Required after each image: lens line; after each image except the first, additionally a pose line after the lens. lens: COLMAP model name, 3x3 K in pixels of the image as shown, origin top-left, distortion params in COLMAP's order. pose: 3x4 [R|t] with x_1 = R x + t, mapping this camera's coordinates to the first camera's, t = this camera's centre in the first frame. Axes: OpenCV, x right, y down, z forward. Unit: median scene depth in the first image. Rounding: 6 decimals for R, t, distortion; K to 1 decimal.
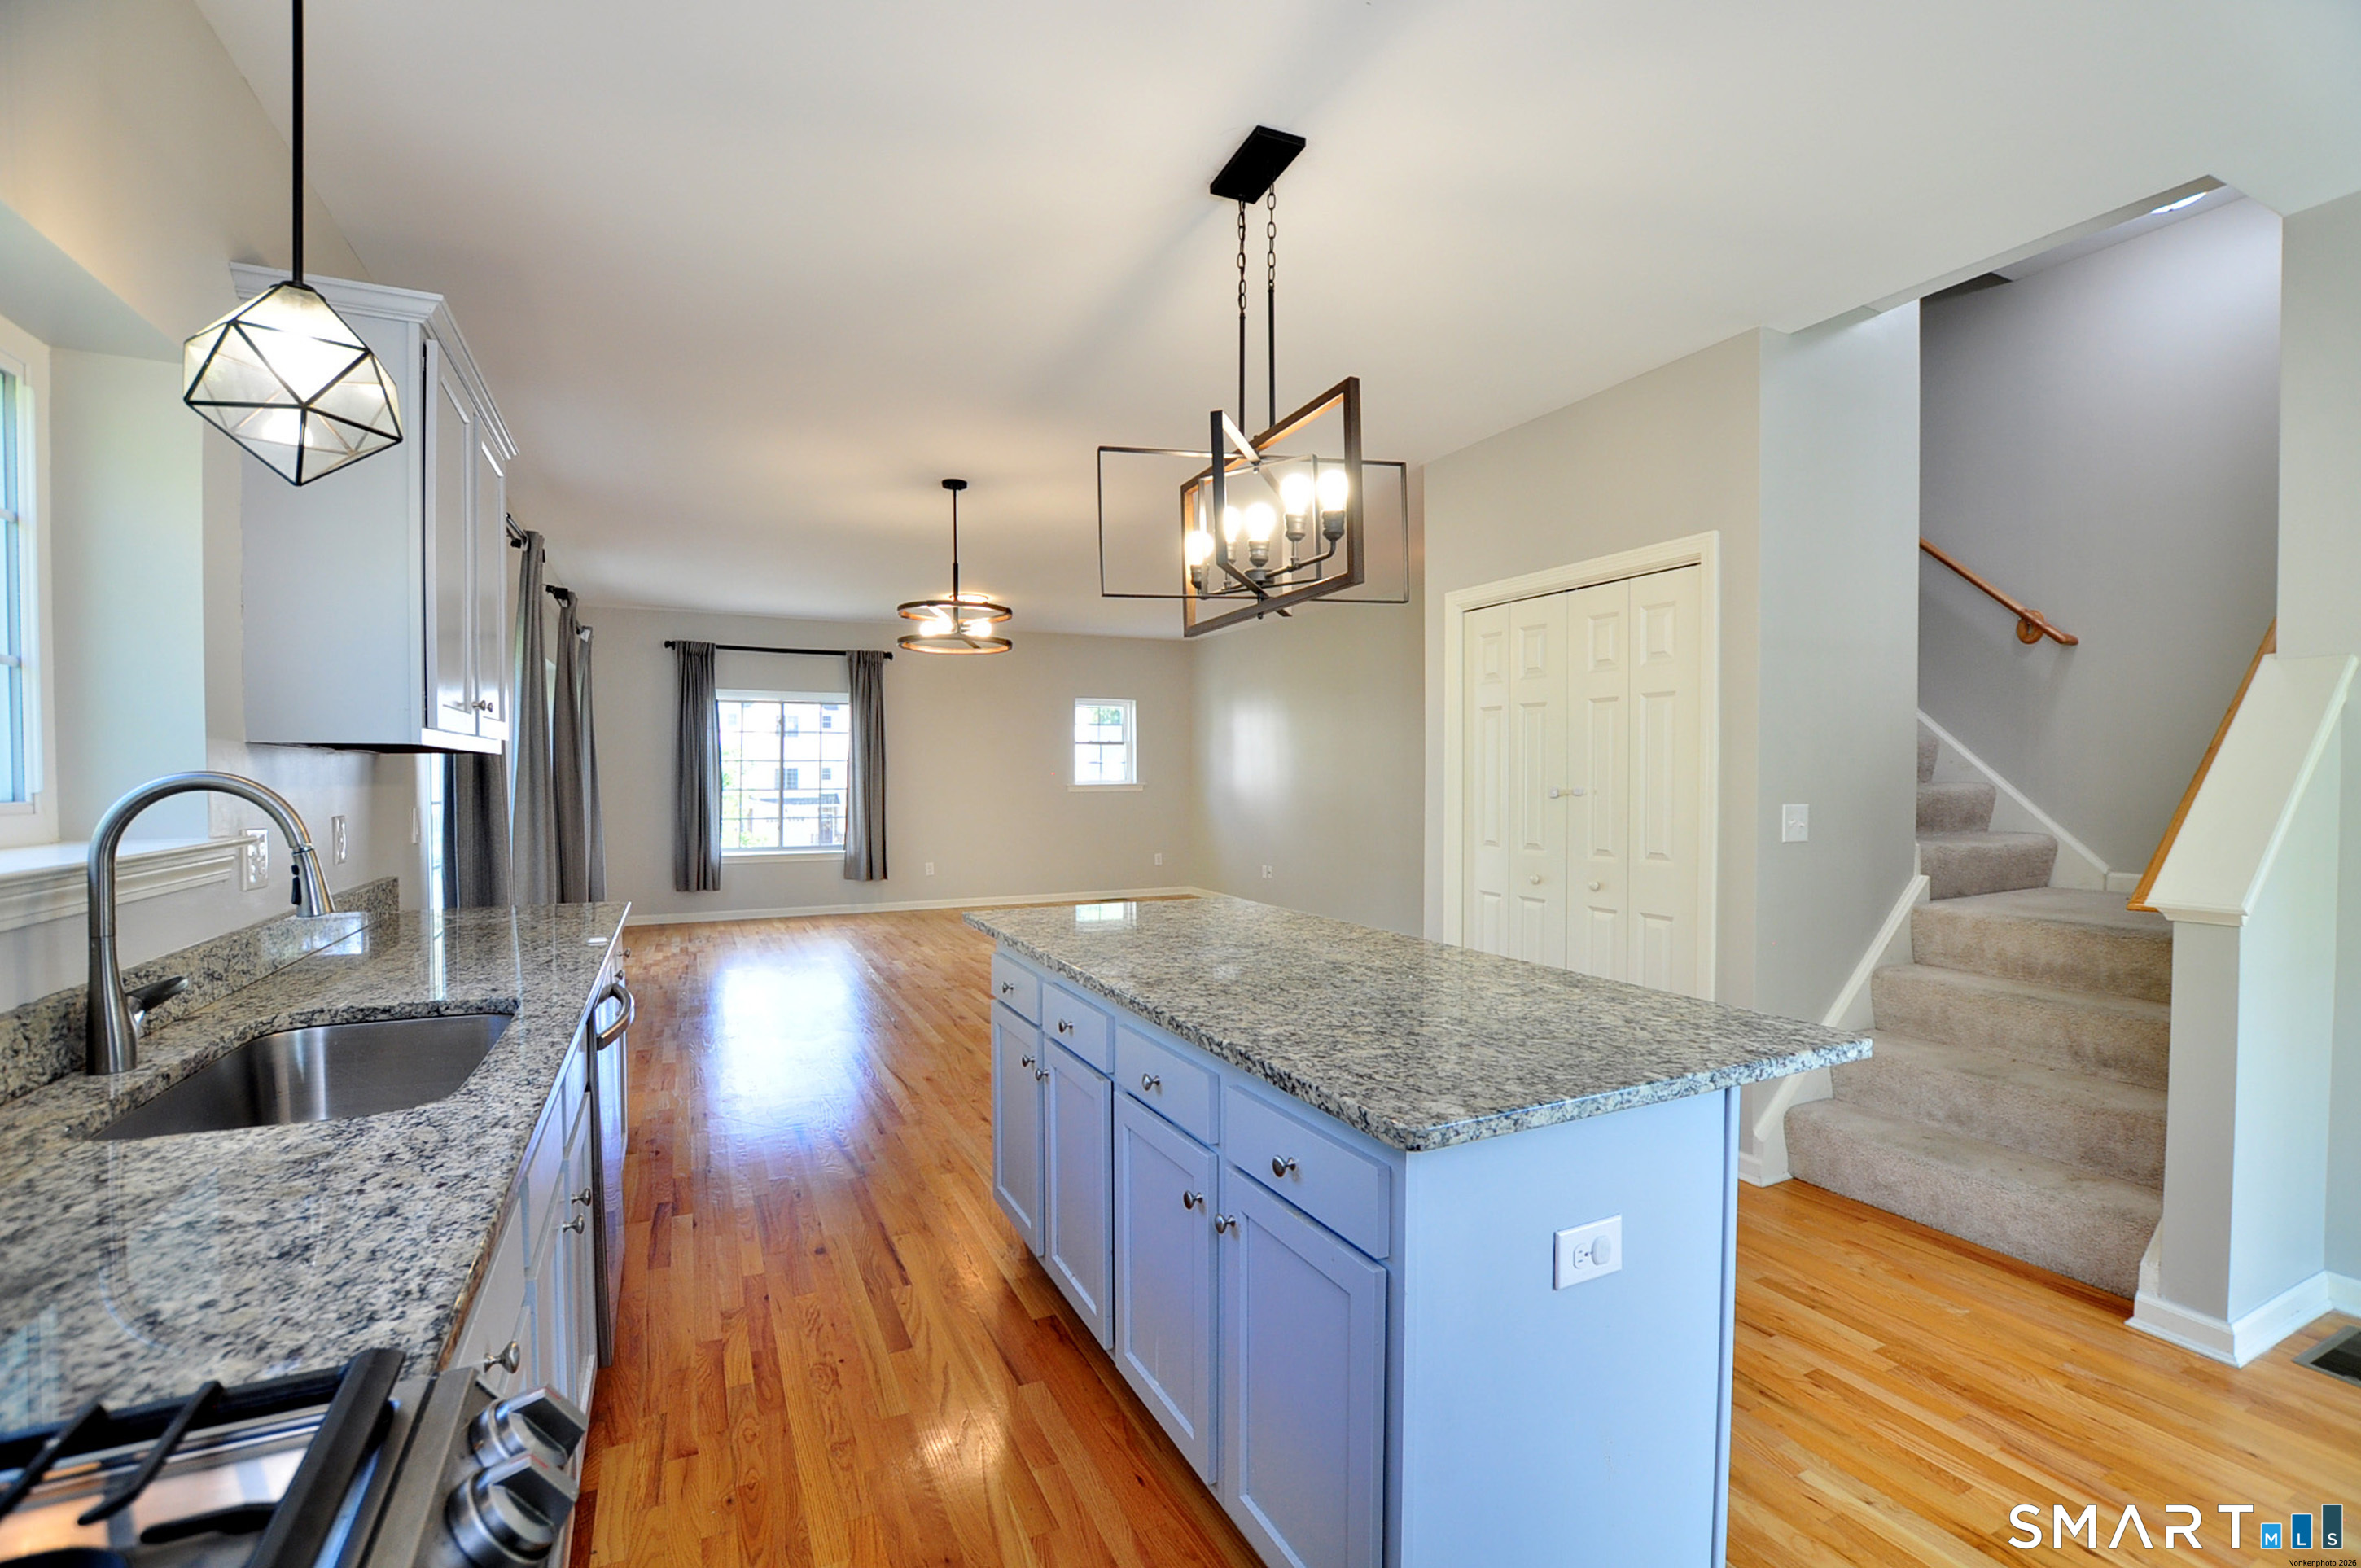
lens RADIAL K [[1062.1, 0, 1185.3], [0, 1062.1, 795.7], [0, 0, 1]] dist [-0.023015, -0.000212]
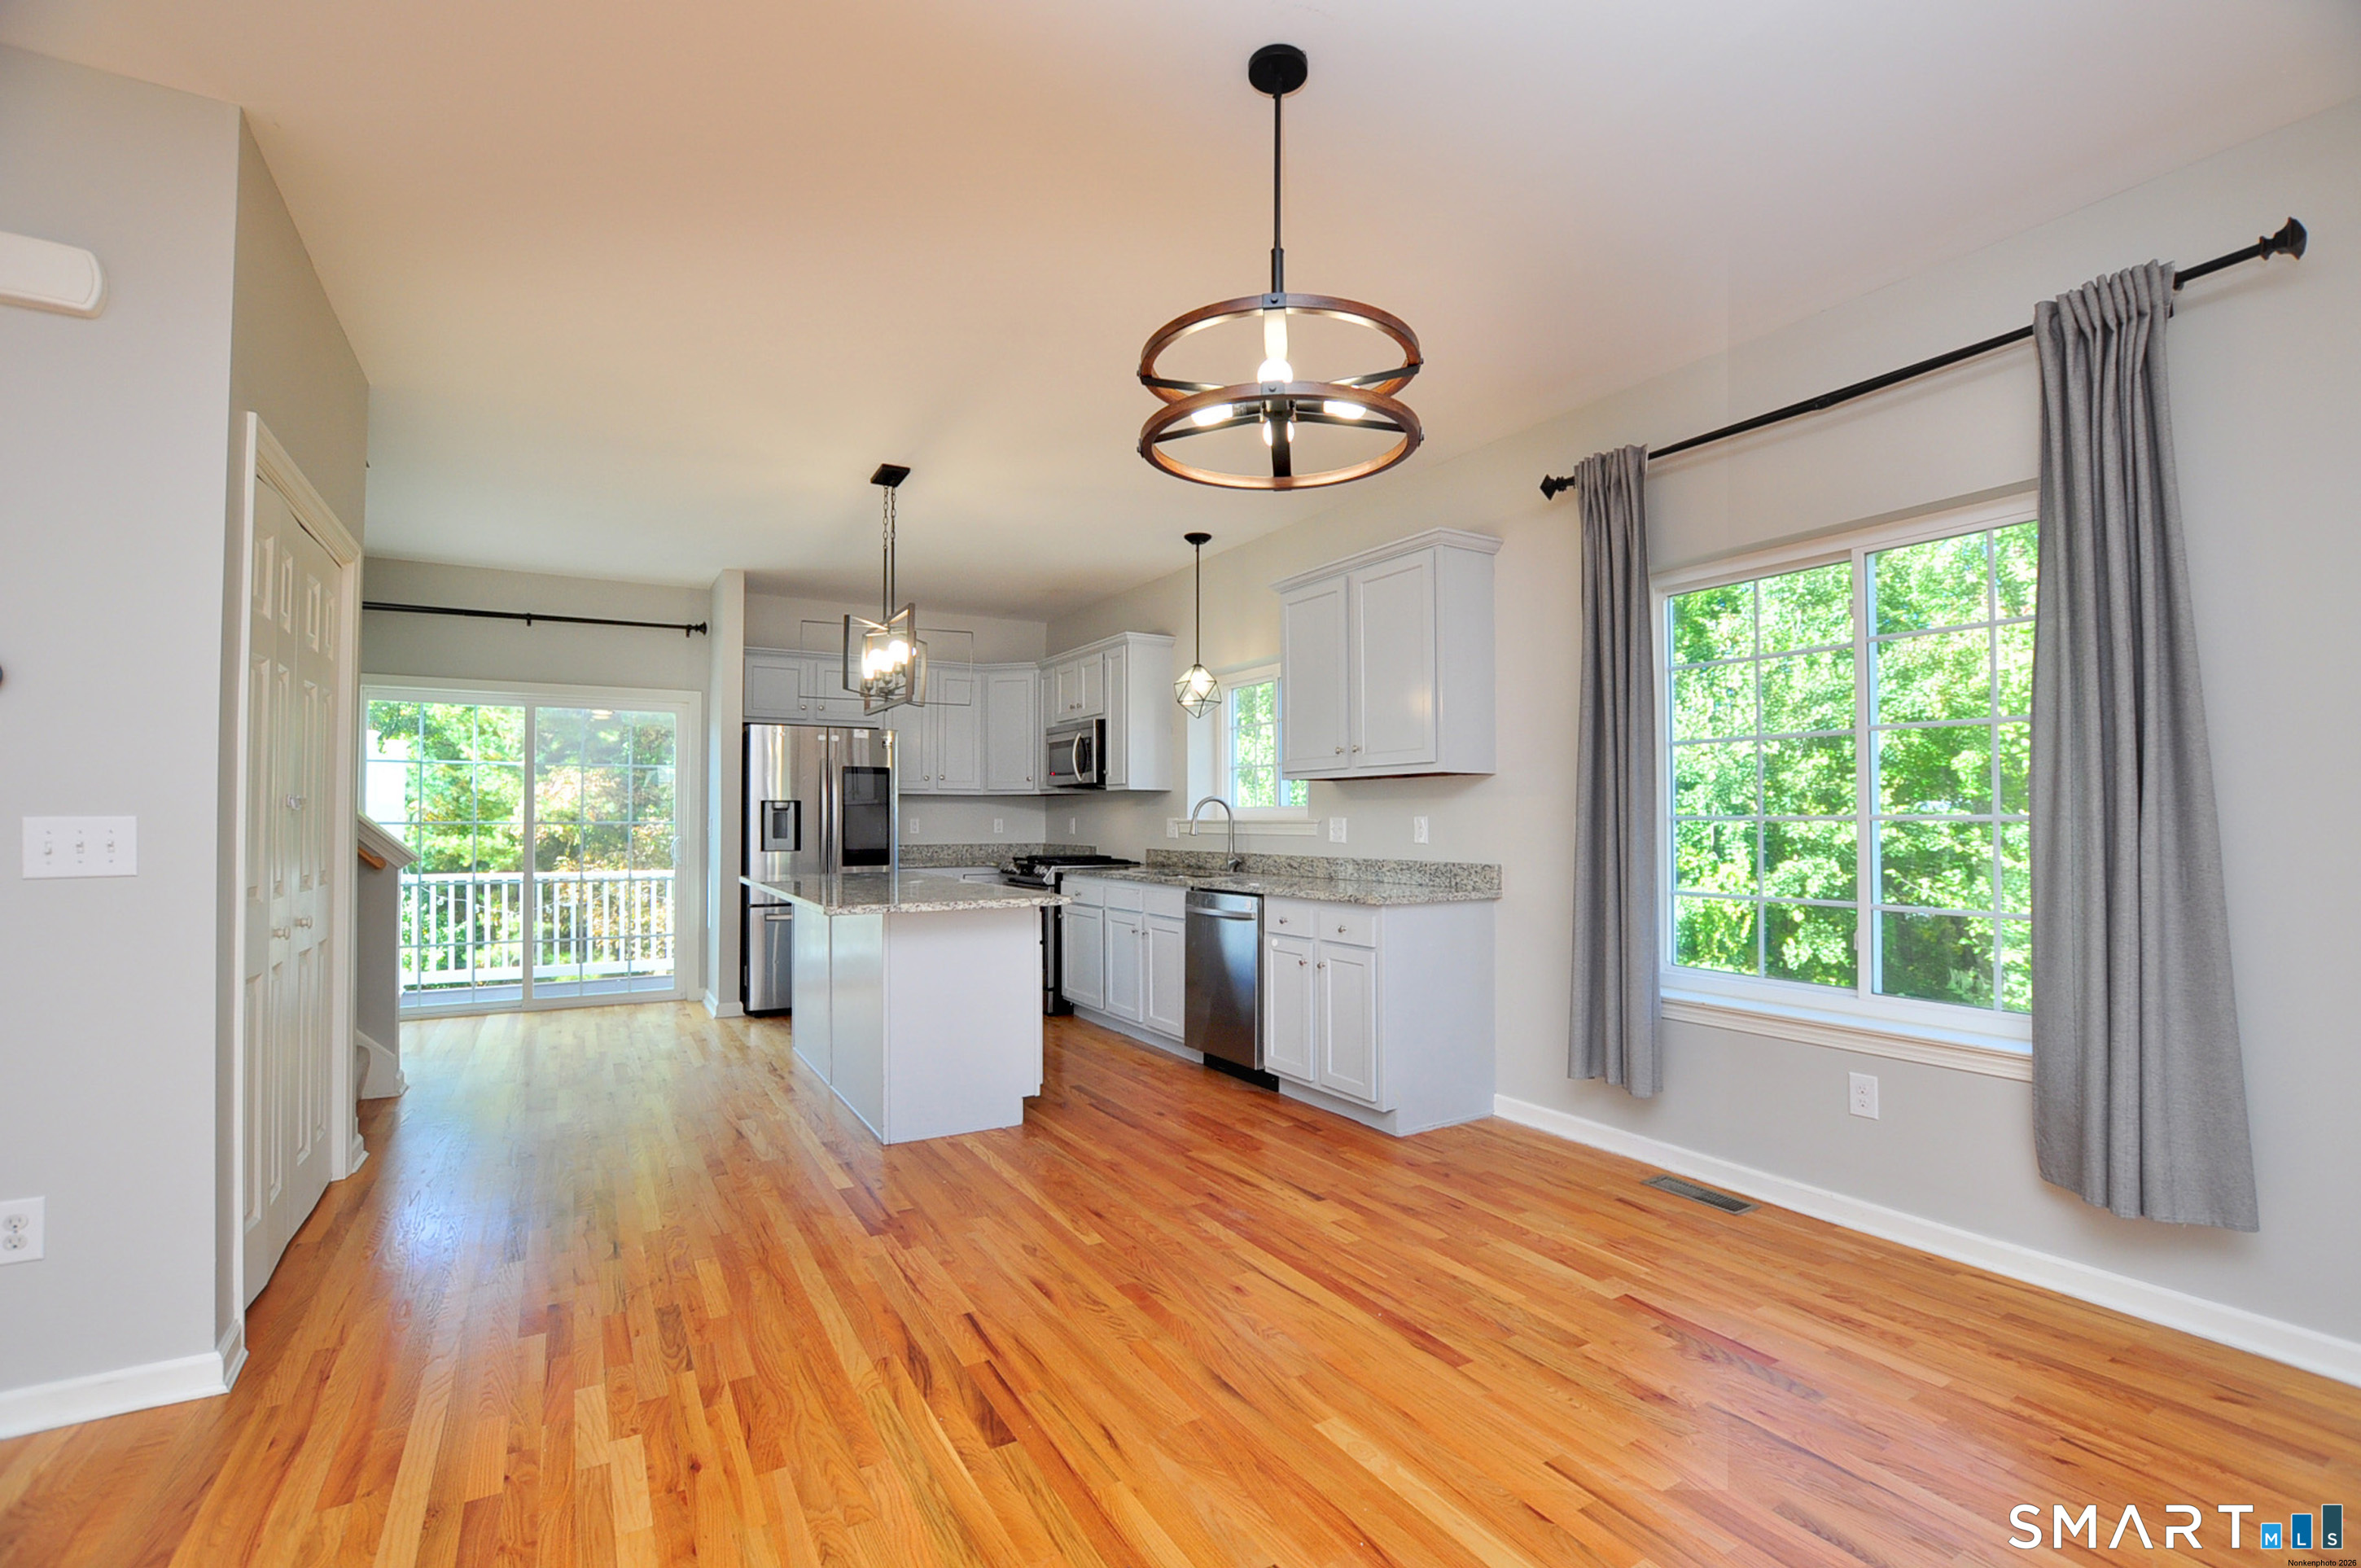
lens RADIAL K [[1019.2, 0, 1178.7], [0, 1019.2, 808.3], [0, 0, 1]] dist [-0.024628, 0.000163]
pose [[-0.996570, -0.002027, -0.082724, -0.084212], [-0.002746, 0.999959, 0.008581, -0.001846], [0.082703, 0.008779, -0.996536, 0.801464]]
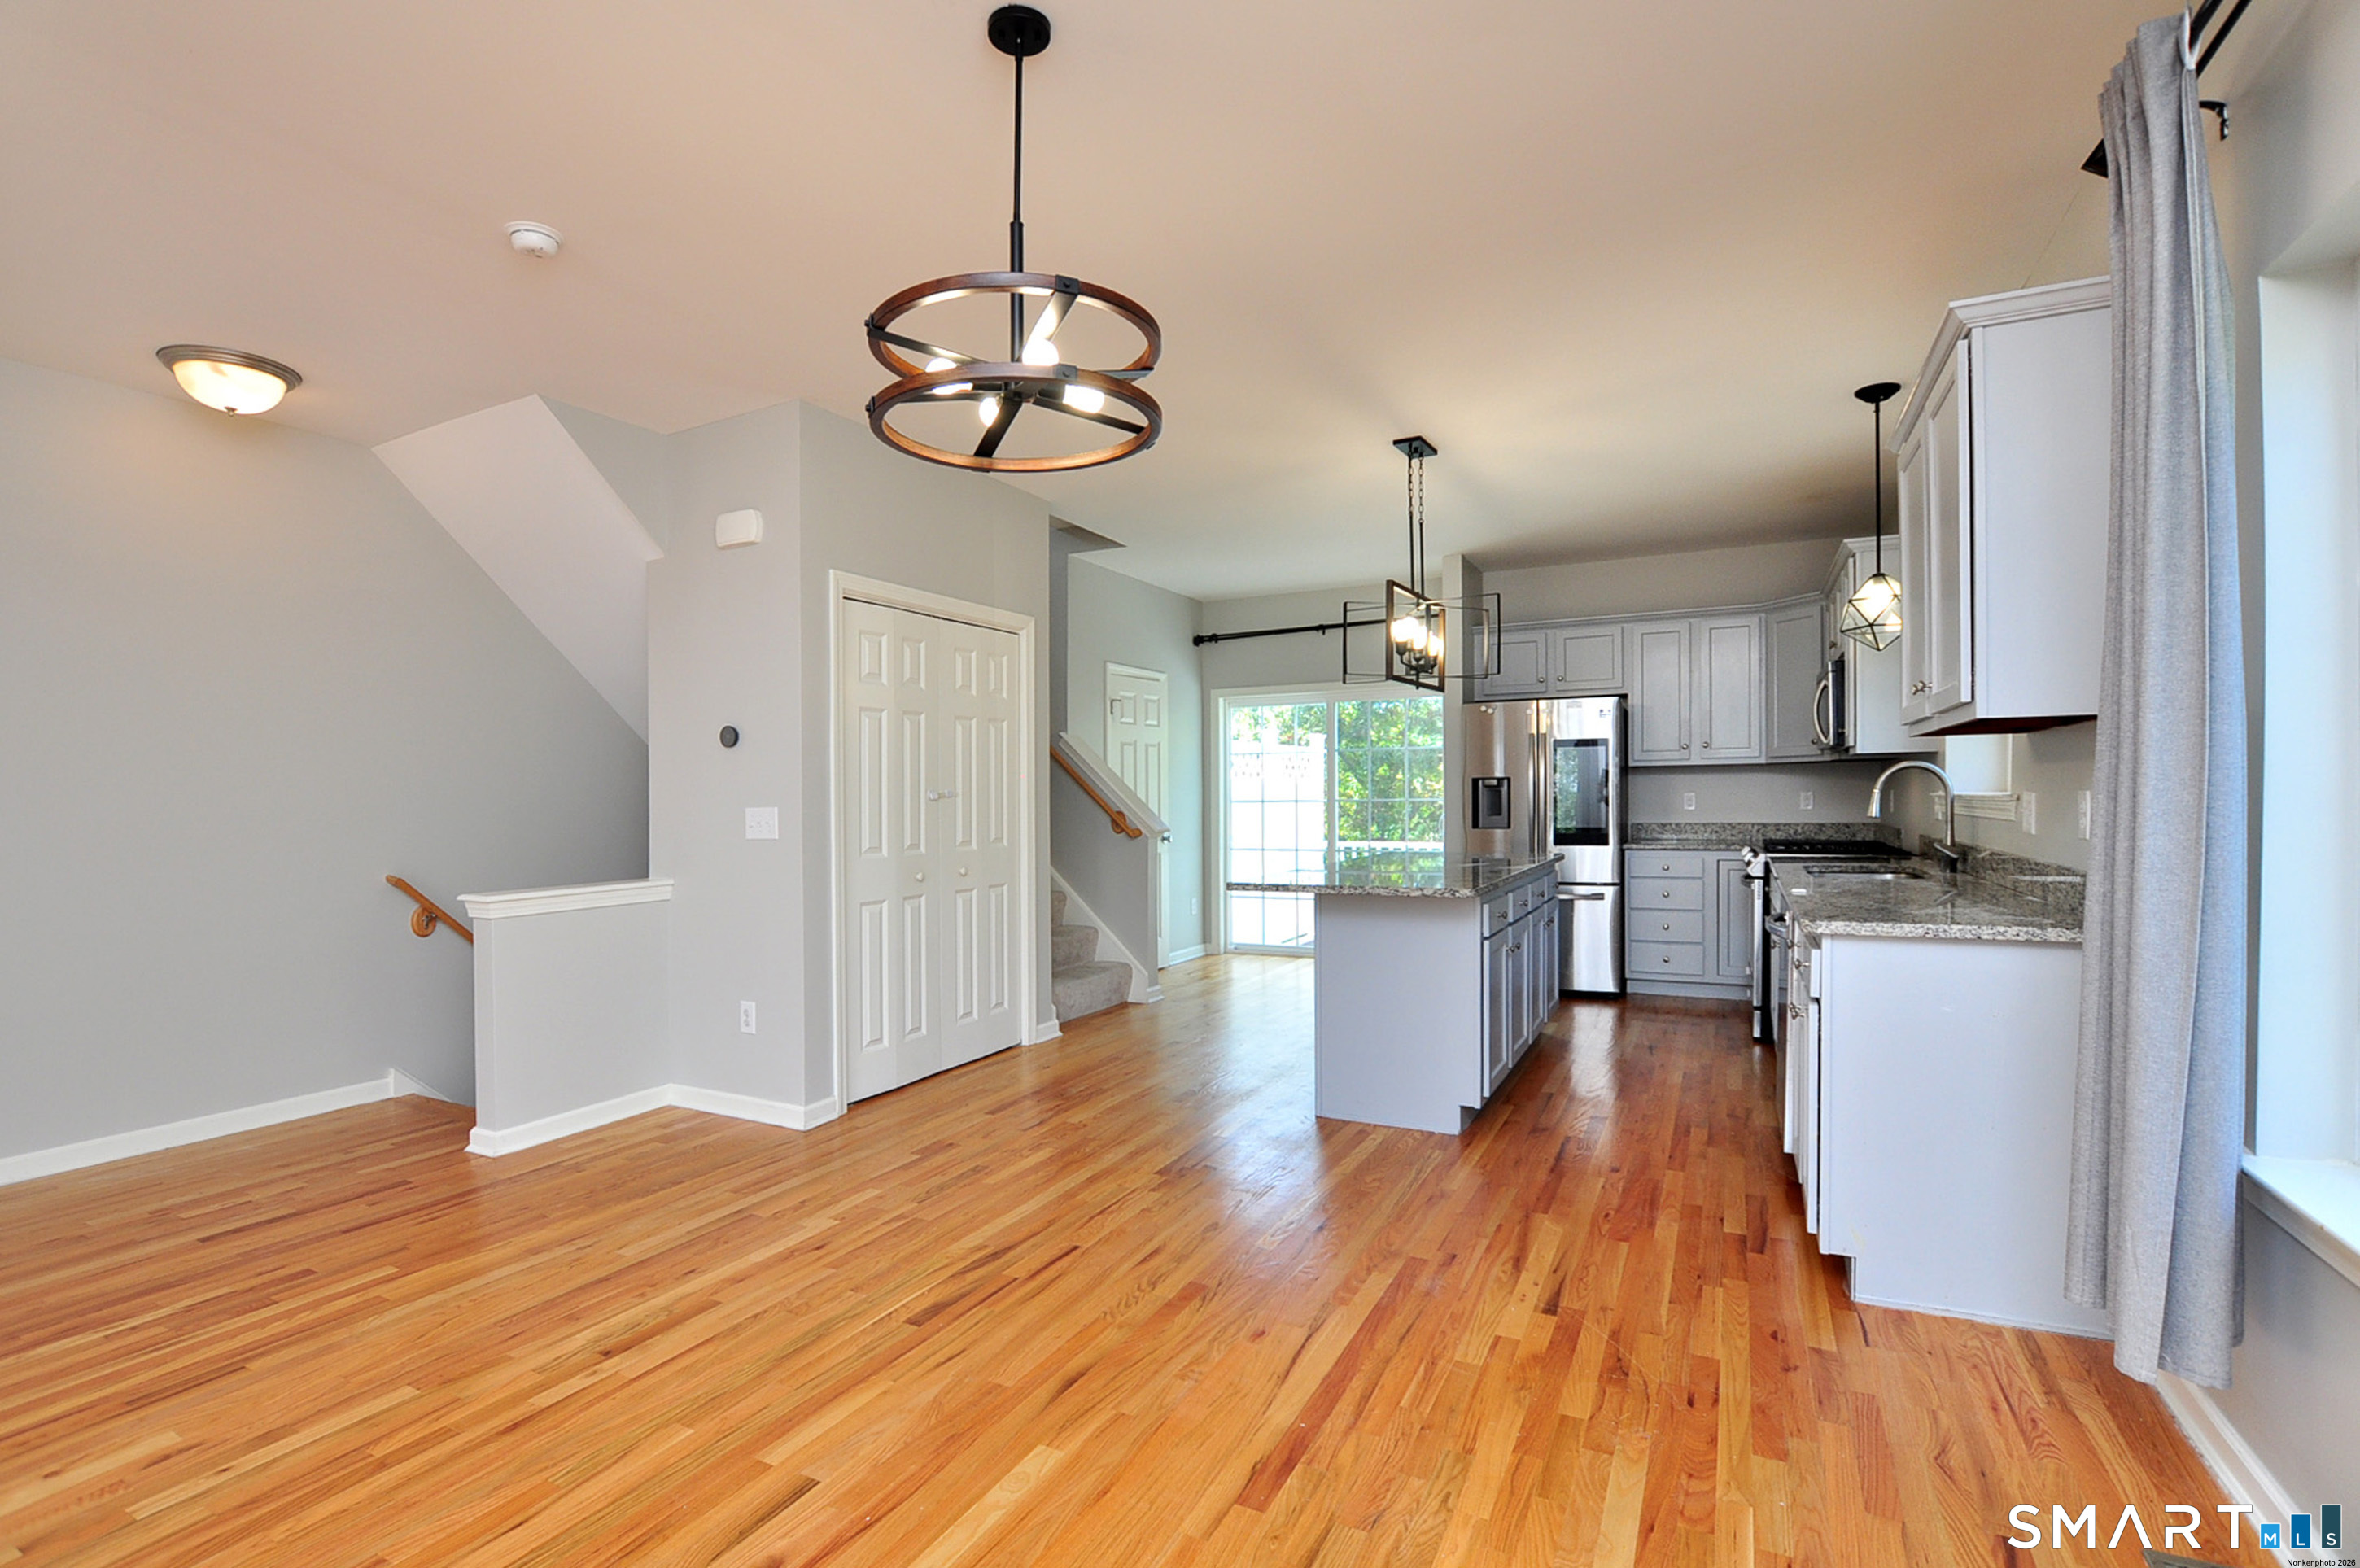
lens RADIAL K [[1061.6, 0, 1184.8], [0, 1061.6, 795.7], [0, 0, 1]] dist [-0.023015, -0.000212]
pose [[-0.605161, 0.006094, 0.796079, -0.329609], [0.028203, 0.999507, 0.013788, -0.004197], [-0.795603, 0.030796, -0.605035, 0.690273]]
